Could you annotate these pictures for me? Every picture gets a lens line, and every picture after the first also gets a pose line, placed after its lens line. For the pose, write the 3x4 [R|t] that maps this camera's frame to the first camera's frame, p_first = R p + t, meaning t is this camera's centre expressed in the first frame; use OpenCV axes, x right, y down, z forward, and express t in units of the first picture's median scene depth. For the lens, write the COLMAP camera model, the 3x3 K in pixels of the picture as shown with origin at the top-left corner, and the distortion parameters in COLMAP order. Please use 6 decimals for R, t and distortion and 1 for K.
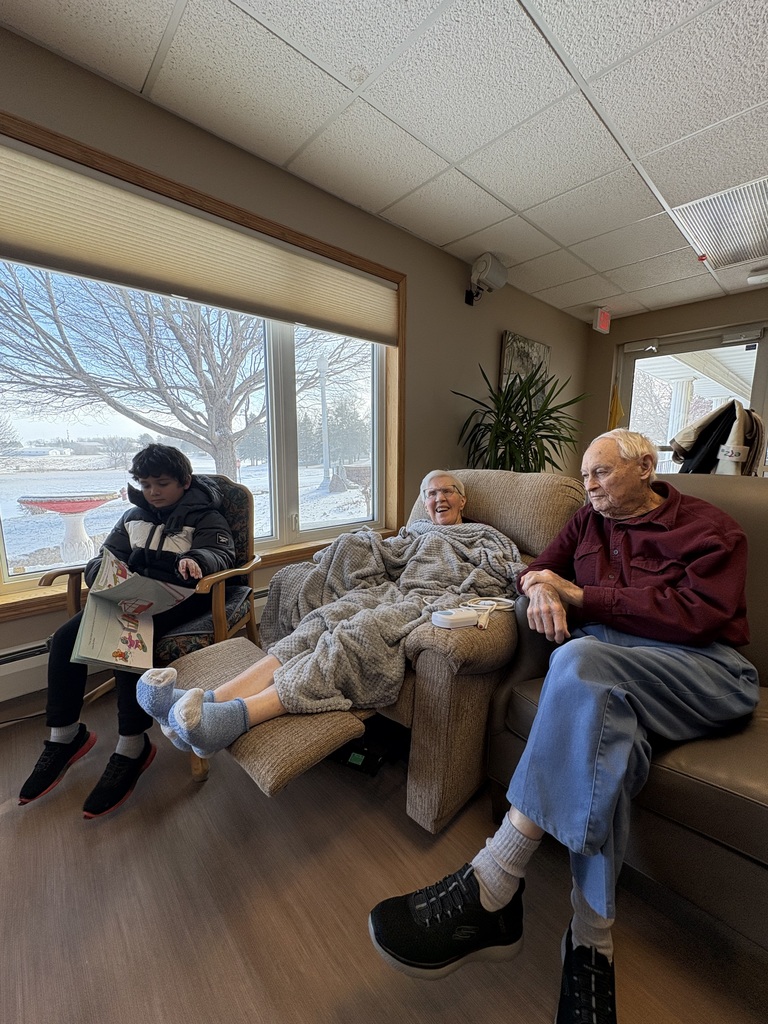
lens RADIAL K [[408.8, 0, 380.7], [0, 408.8, 510.9], [0, 0, 1]] dist [0.000781, -0.000453]
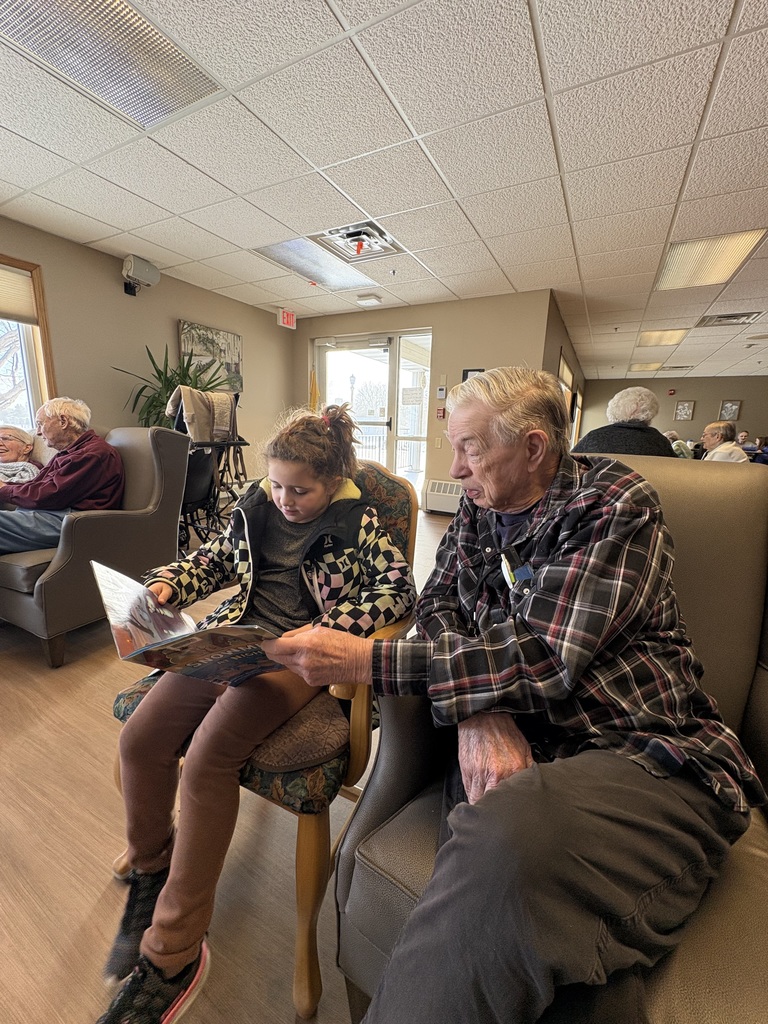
lens RADIAL K [[408.8, 0, 385.6], [0, 408.8, 514.0], [0, 0, 1]] dist [0.000781, -0.000453]
pose [[0.944396, -0.043552, 0.325913, 0.543017], [0.022273, 0.997386, 0.068740, 0.080119], [-0.328055, -0.057659, 0.942897, -0.453279]]
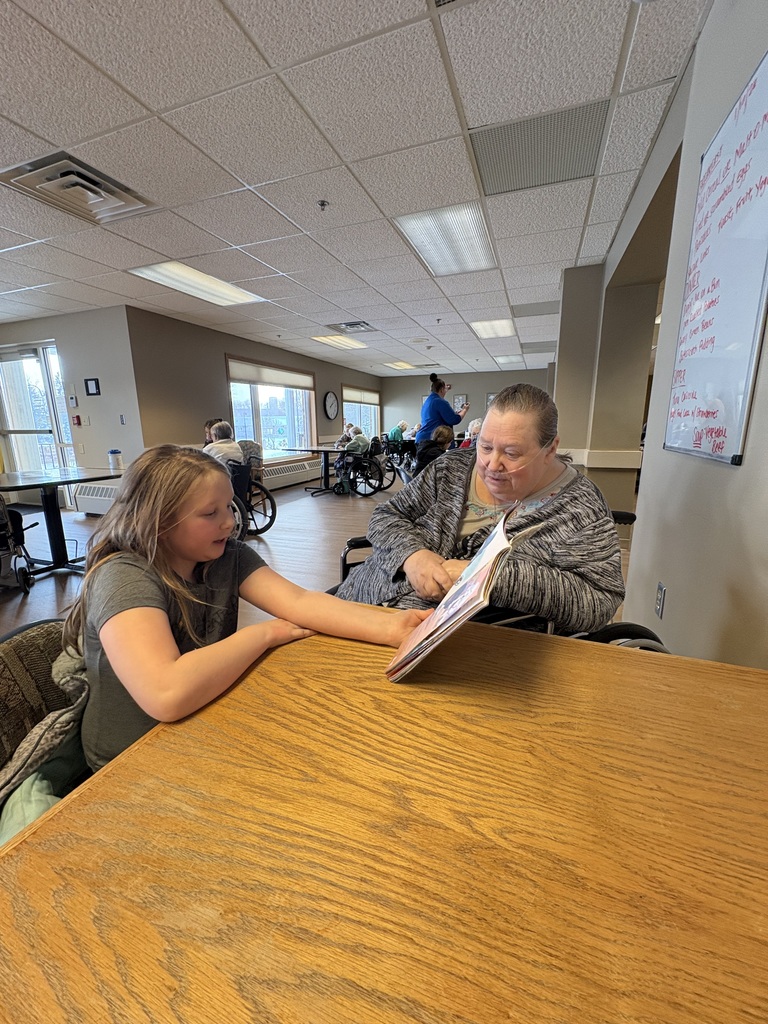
lens RADIAL K [[408.8, 0, 381.5], [0, 408.8, 511.9], [0, 0, 1]] dist [0.000781, -0.000453]
pose [[0.897838, -0.106261, 0.427312, 1.682577], [0.080954, 0.993737, 0.077022, 0.152523], [-0.432820, -0.034561, 0.900818, -1.100579]]
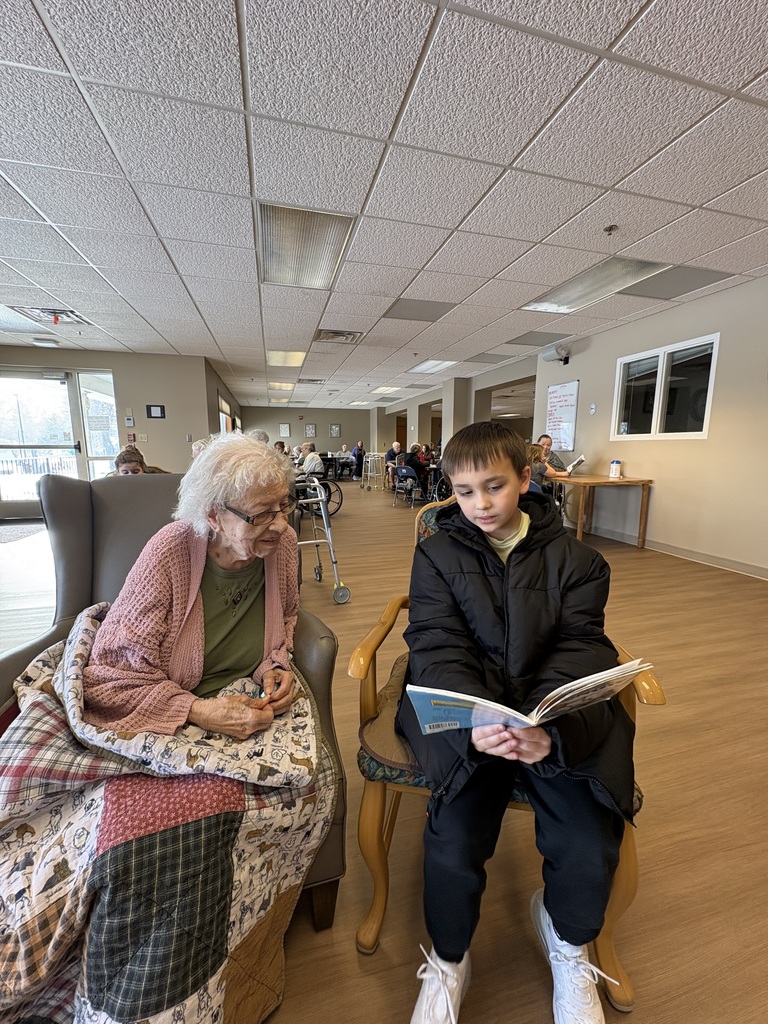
lens RADIAL K [[408.8, 0, 384.8], [0, 408.8, 511.1], [0, 0, 1]] dist [0.000781, -0.000453]
pose [[0.460652, -0.139761, 0.876508, 0.024342], [0.133584, 0.987193, 0.087204, 0.153643], [-0.877471, 0.076917, 0.473423, -1.038943]]
